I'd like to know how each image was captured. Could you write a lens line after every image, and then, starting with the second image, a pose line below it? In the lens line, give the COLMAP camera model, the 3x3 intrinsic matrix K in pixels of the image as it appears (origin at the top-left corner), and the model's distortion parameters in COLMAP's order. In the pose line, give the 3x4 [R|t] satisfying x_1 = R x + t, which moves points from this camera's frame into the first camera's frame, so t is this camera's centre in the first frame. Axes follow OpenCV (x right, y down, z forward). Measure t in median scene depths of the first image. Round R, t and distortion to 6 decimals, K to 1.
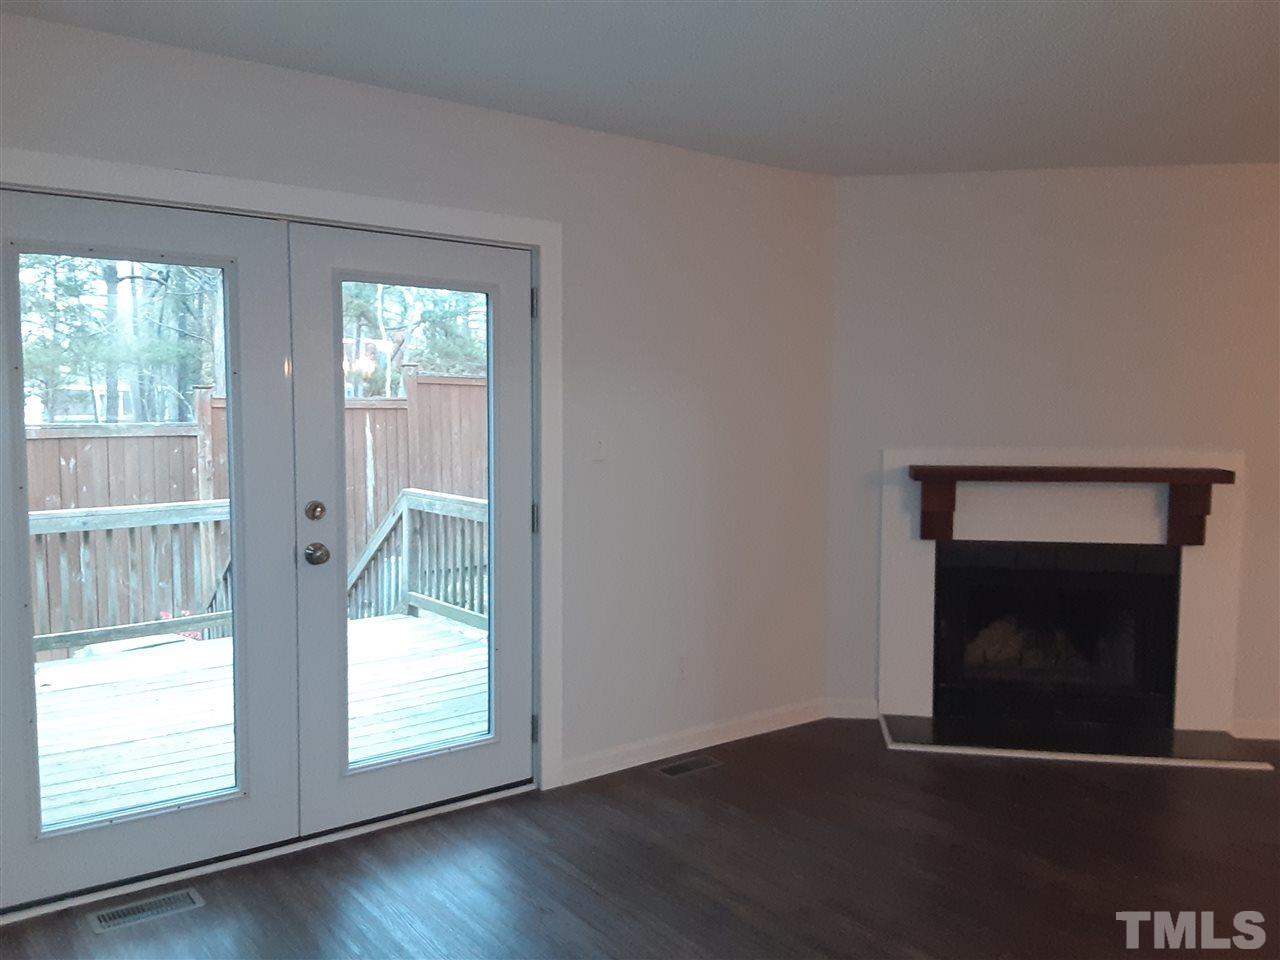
lens RADIAL K [[1028.0, 0, 640.8], [0, 1028.0, 480.7], [0, 0, 1]] dist [0.053946, -0.036225]
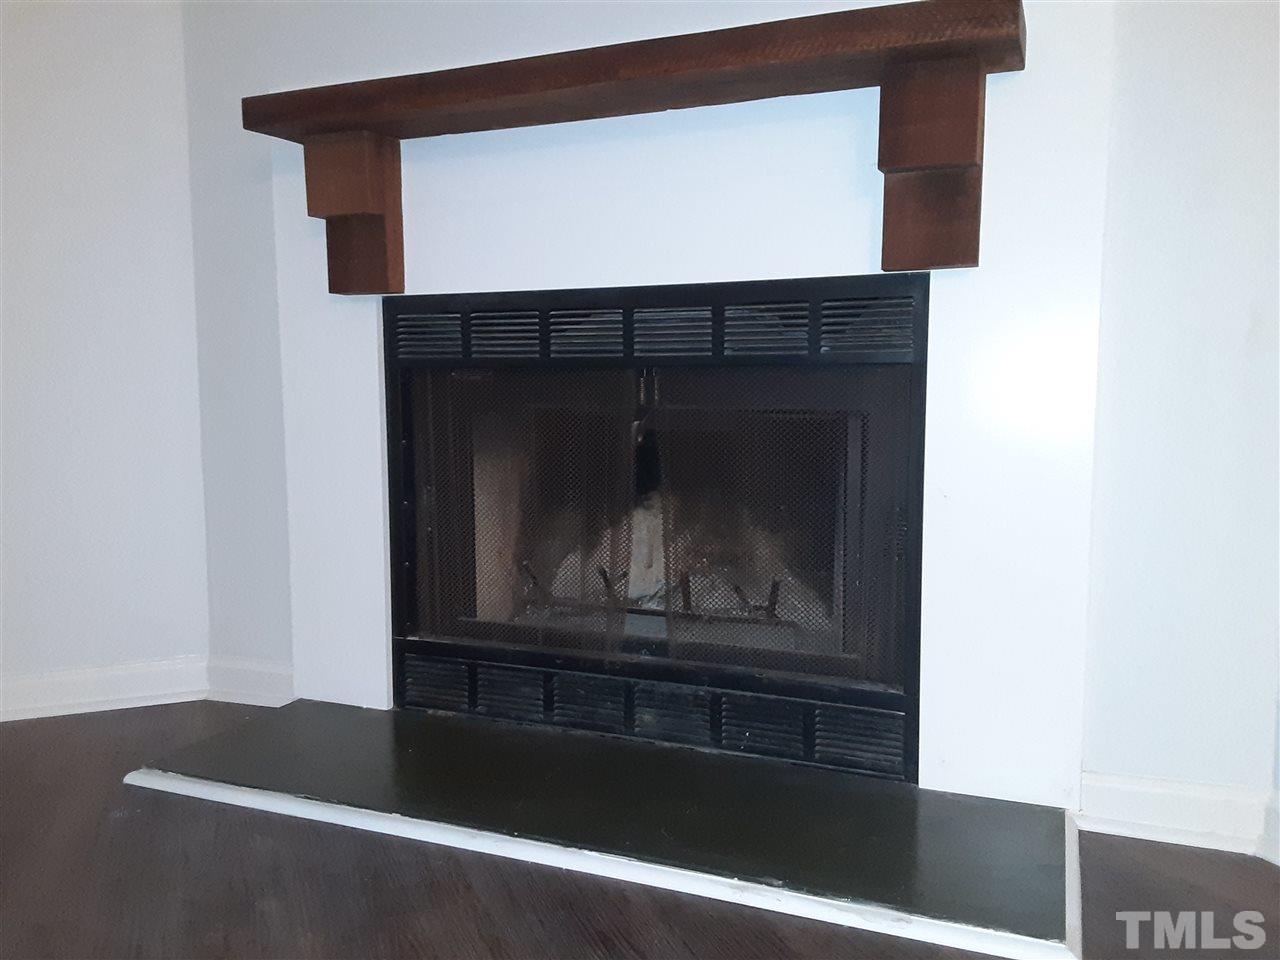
lens RADIAL K [[1028.0, 0, 640.6], [0, 1028.0, 485.5], [0, 0, 1]] dist [0.053946, -0.036225]
pose [[0.966544, 0.021759, -0.255576, 0.498576], [-0.012375, 0.999191, 0.038267, 0.117499], [0.256202, -0.033824, 0.966031, 0.616112]]
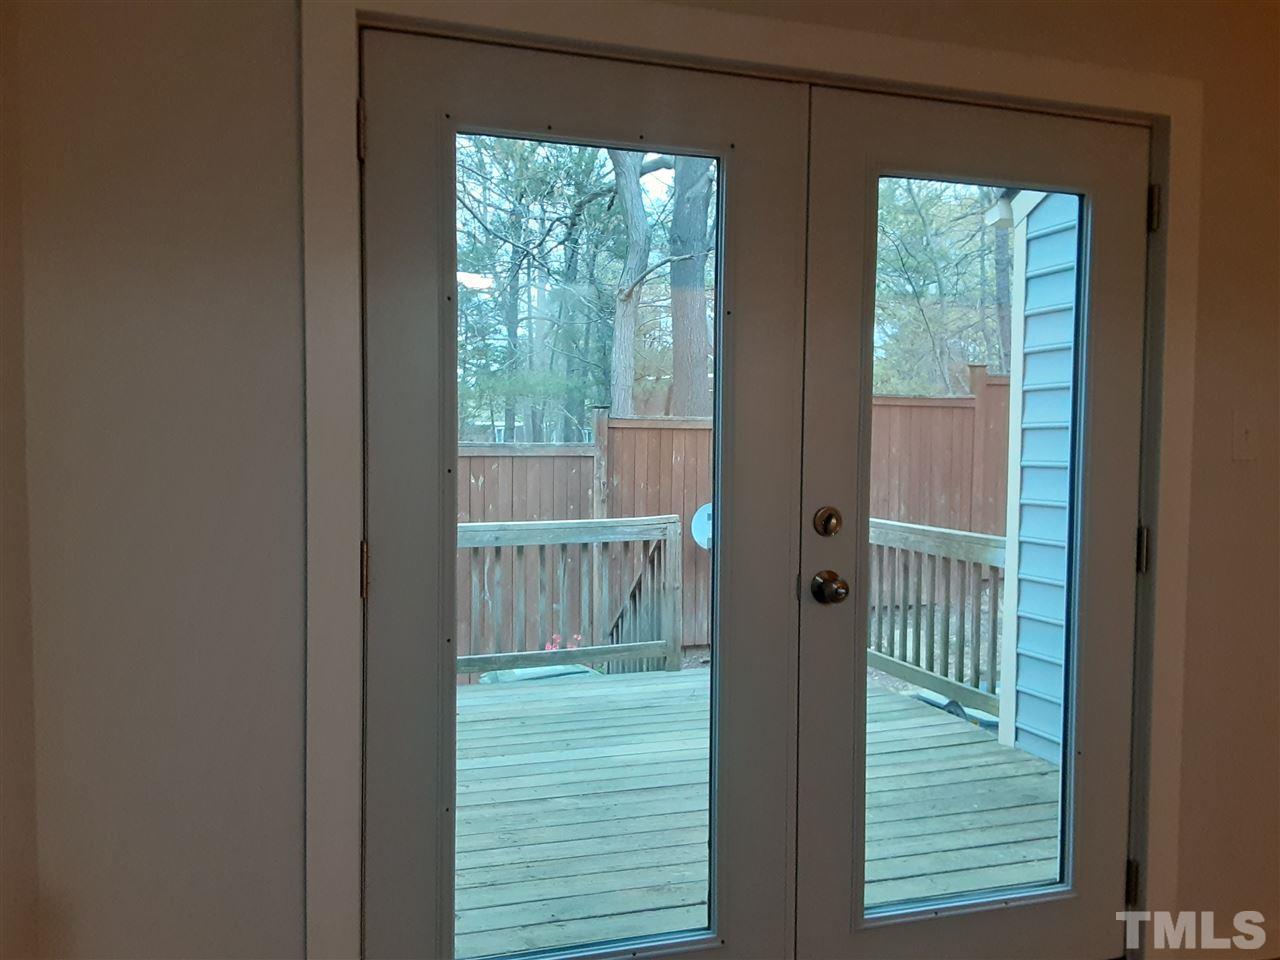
lens RADIAL K [[1028.0, 0, 638.8], [0, 1028.0, 482.1], [0, 0, 1]] dist [0.053946, -0.036225]
pose [[0.942669, 0.017842, -0.333251, -0.148211], [-0.029251, 0.999144, -0.029249, 0.018575], [0.332444, 0.037320, 0.942384, 0.236404]]
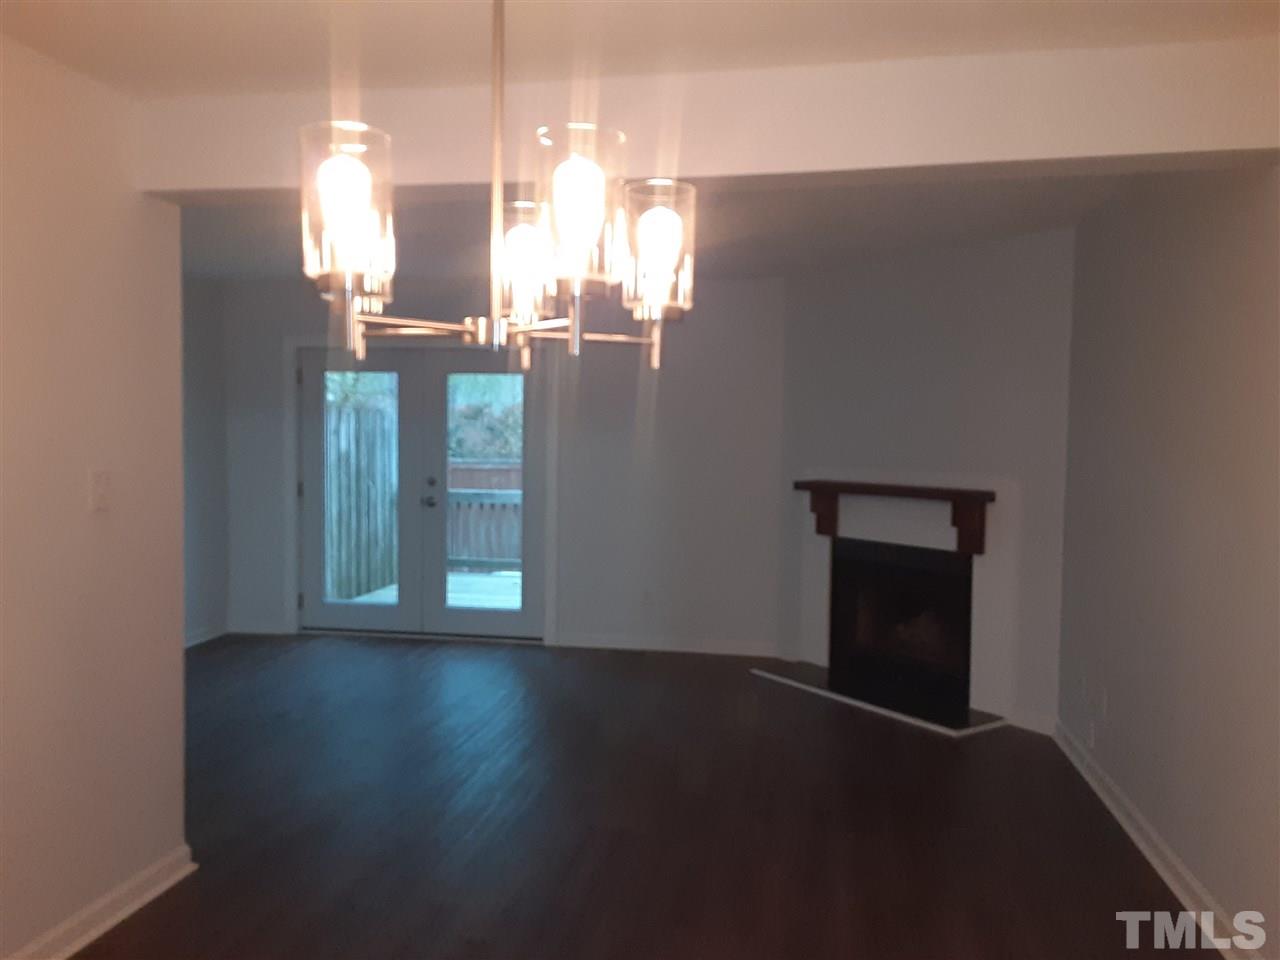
lens RADIAL K [[1028.0, 0, 633.4], [0, 1028.0, 484.3], [0, 0, 1]] dist [0.053946, -0.036225]
pose [[0.681392, 0.041324, -0.730751, 1.087837], [-0.064407, 0.997917, -0.003624, 0.010820], [0.729079, 0.049535, 0.682634, -0.107199]]
